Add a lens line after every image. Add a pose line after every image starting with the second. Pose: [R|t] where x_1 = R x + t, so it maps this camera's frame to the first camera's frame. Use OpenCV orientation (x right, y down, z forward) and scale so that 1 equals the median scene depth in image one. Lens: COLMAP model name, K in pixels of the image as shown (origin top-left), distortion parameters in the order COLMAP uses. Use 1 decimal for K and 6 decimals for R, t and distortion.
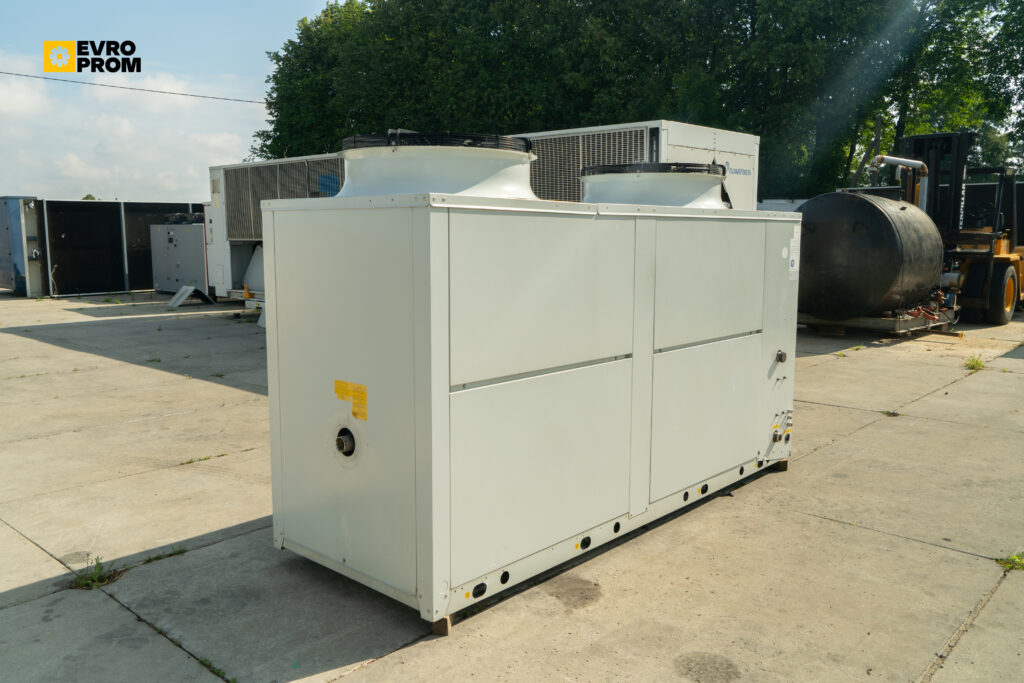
lens RADIAL K [[818.2, 0, 509.0], [0, 818.2, 347.6], [0, 0, 1]] dist [0.002729, 0.010344]
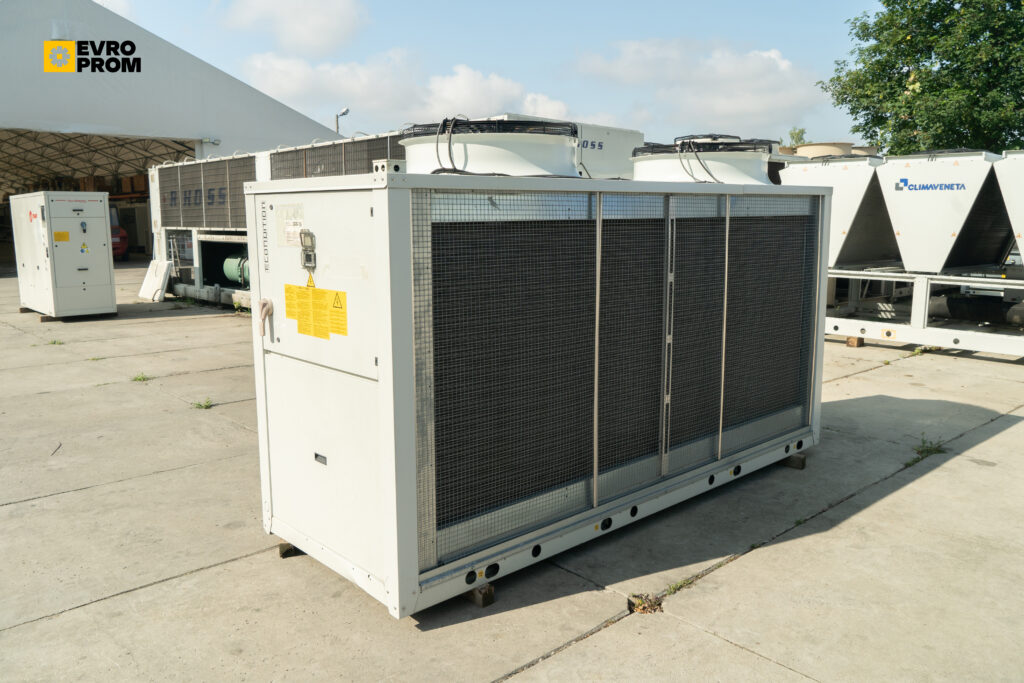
lens RADIAL K [[798.3, 0, 508.3], [0, 798.3, 337.1], [0, 0, 1]] dist [-0.009997, 0.003906]
pose [[-0.996140, -0.008074, 0.087406, 0.051180], [0.017412, 0.957799, 0.286912, -0.145659], [-0.086034, 0.287327, -0.953961, 1.053951]]
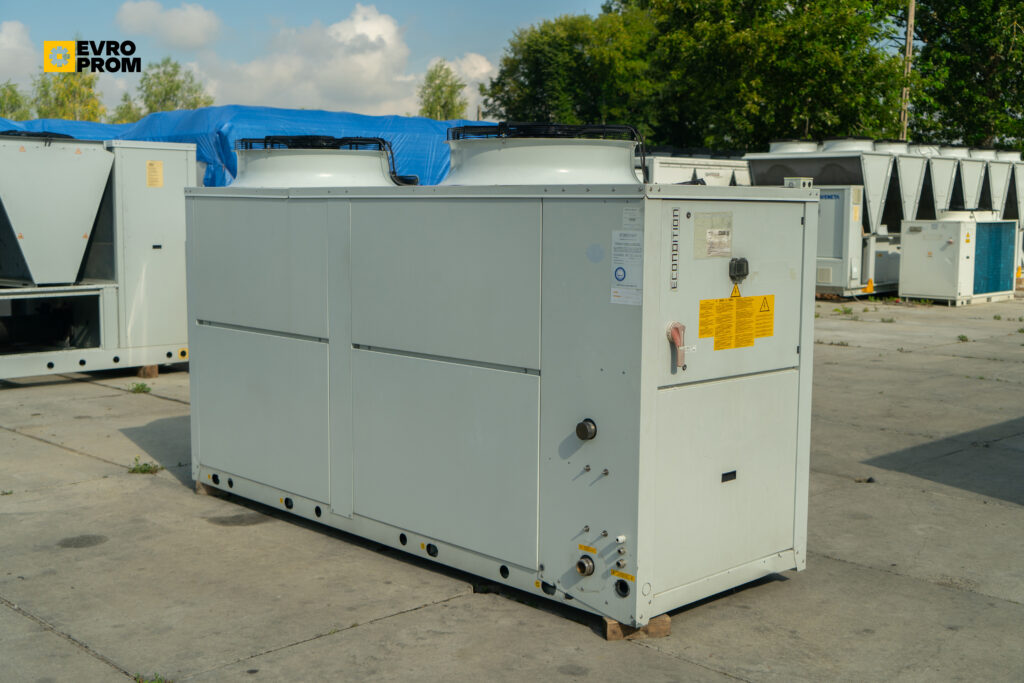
lens RADIAL K [[1211.8, 0, 516.8], [0, 1211.8, 339.2], [0, 0, 1]] dist [0.011193, 0.000000]
pose [[-0.062822, 0.109722, -0.991975, 0.750856], [-0.144325, 0.982492, 0.117814, -0.093296], [0.987534, 0.150568, -0.045886, 0.617913]]
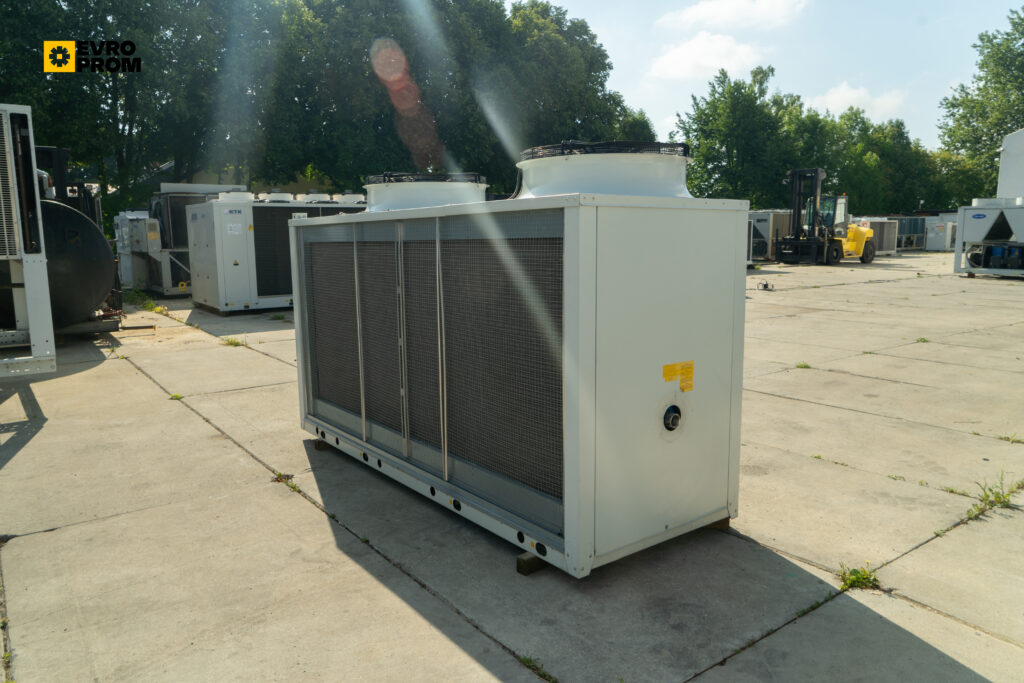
lens RADIAL K [[713.1, 0, 518.7], [0, 713.1, 343.5], [0, 0, 1]] dist [0.003441, -0.005462]
pose [[0.174397, -0.141901, 0.974397, -0.482609], [0.143153, 0.982702, 0.117489, -0.053276], [-0.974214, 0.118998, 0.191694, 0.414207]]
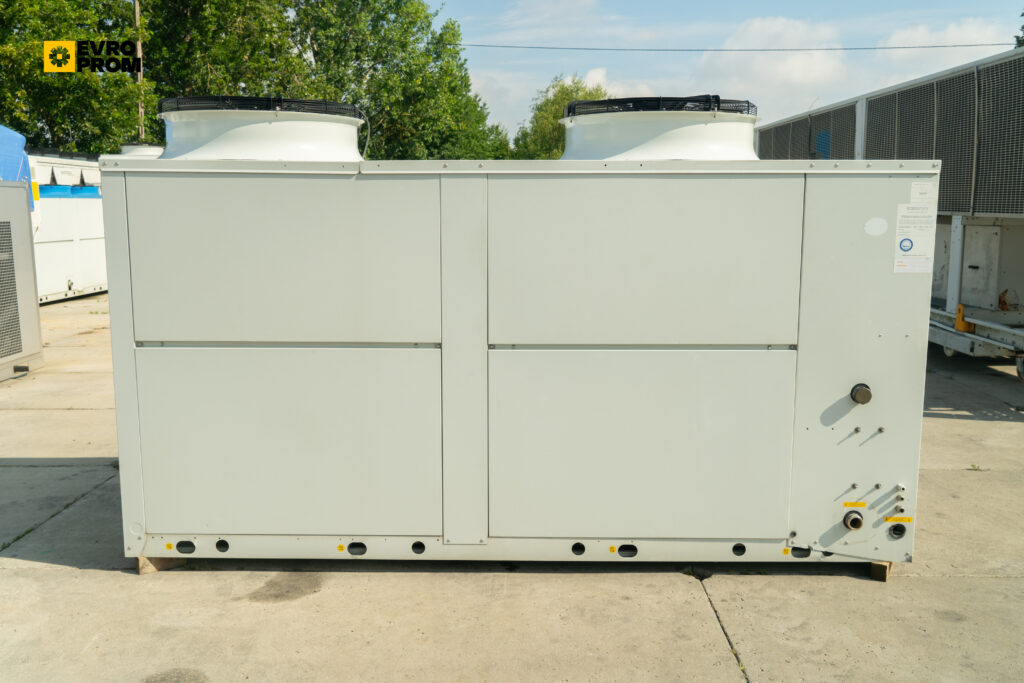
lens RADIAL K [[890.3, 0, 507.1], [0, 890.3, 335.7], [0, 0, 1]] dist [0.003877, 0.003675]
pose [[0.664662, 0.107942, -0.739305, 0.409088], [-0.103229, 0.993286, 0.052218, -0.025500], [0.739978, 0.041611, 0.671343, 0.216727]]
